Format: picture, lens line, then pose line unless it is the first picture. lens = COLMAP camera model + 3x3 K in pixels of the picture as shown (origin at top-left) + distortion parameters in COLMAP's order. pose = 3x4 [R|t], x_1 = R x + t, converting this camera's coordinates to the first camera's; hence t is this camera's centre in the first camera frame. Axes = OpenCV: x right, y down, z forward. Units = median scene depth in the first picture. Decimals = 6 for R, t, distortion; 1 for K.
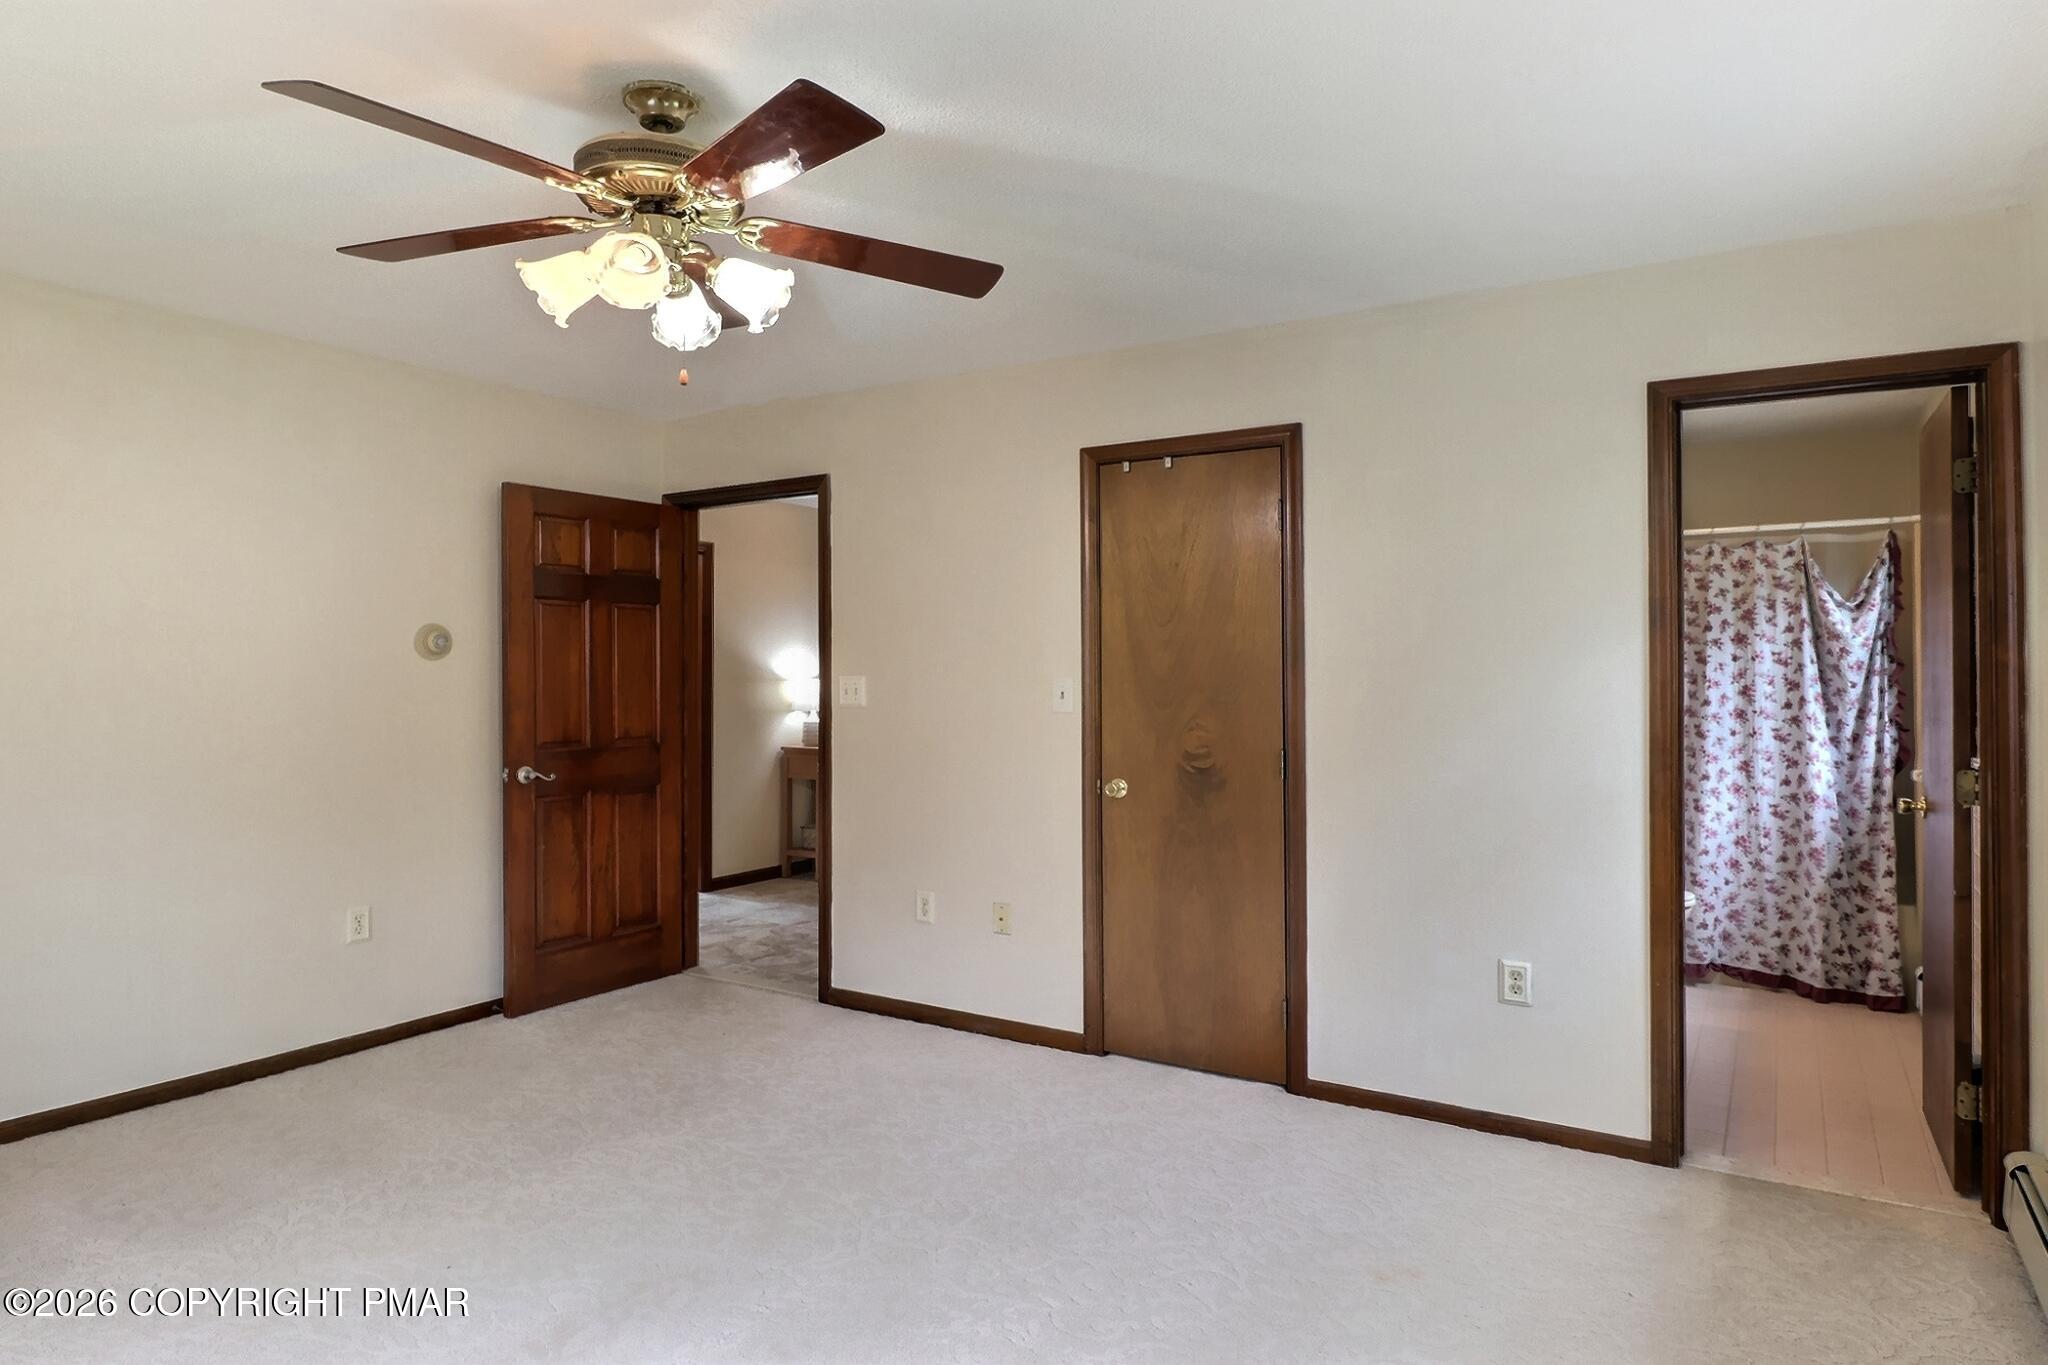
lens RADIAL K [[1145.7, 0, 925.1], [0, 1145.7, 679.4], [0, 0, 1]] dist [0.011120, 0.001180]
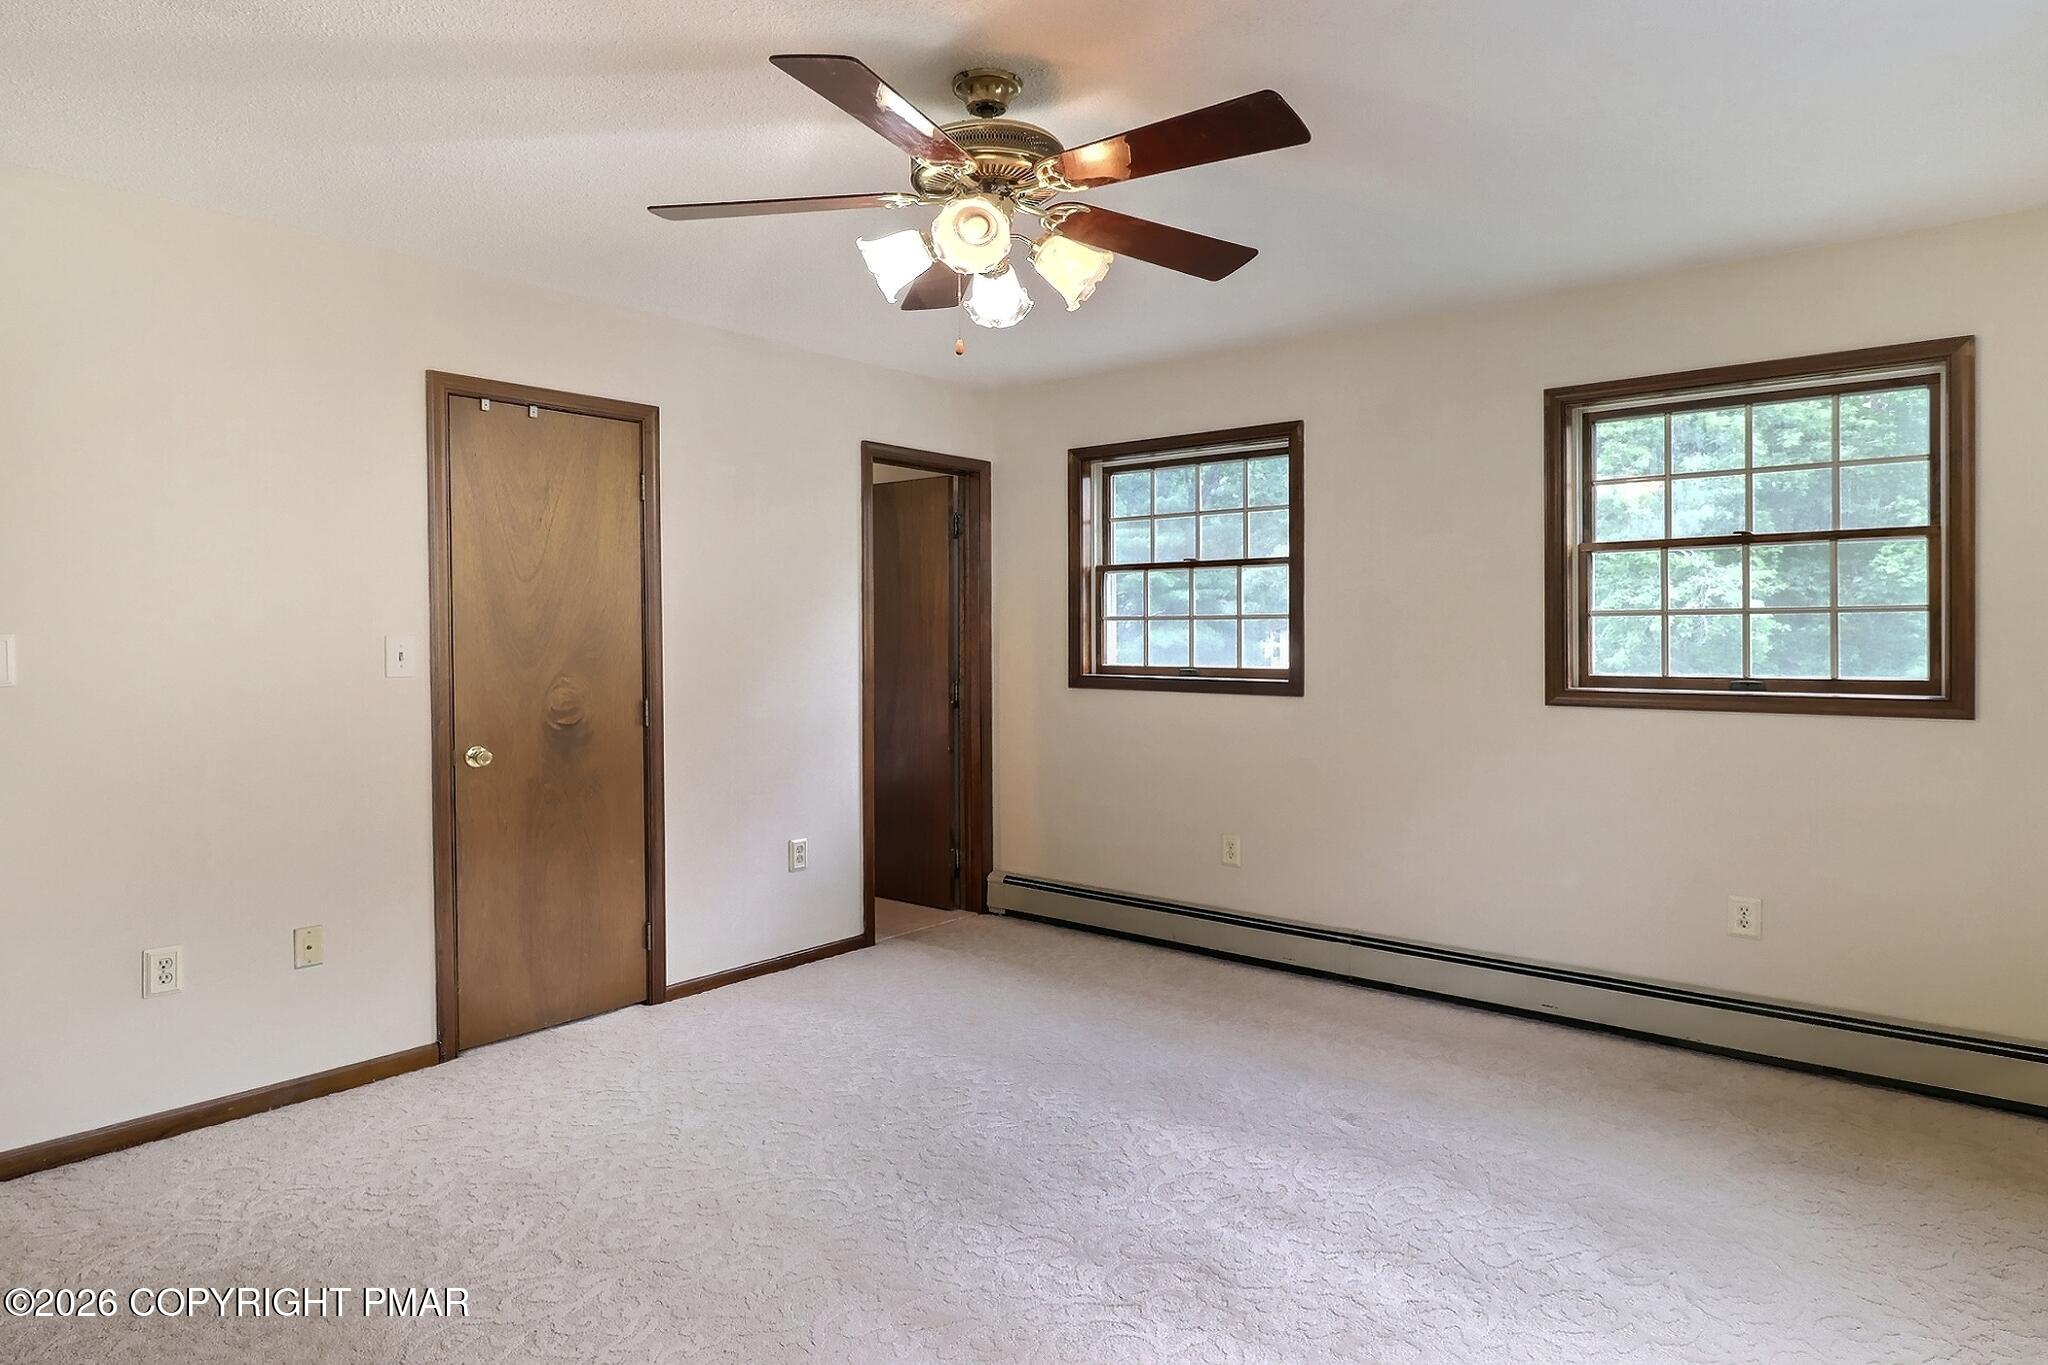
lens RADIAL K [[1198.0, 0, 1027.1], [0, 1198.0, 666.3], [0, 0, 1]] dist [-0.029752, 0.000574]
pose [[0.128260, -0.028240, 0.991338, -1.044938], [0.007185, 0.999595, 0.027545, 0.000341], [-0.991714, 0.003590, 0.128411, 0.654062]]
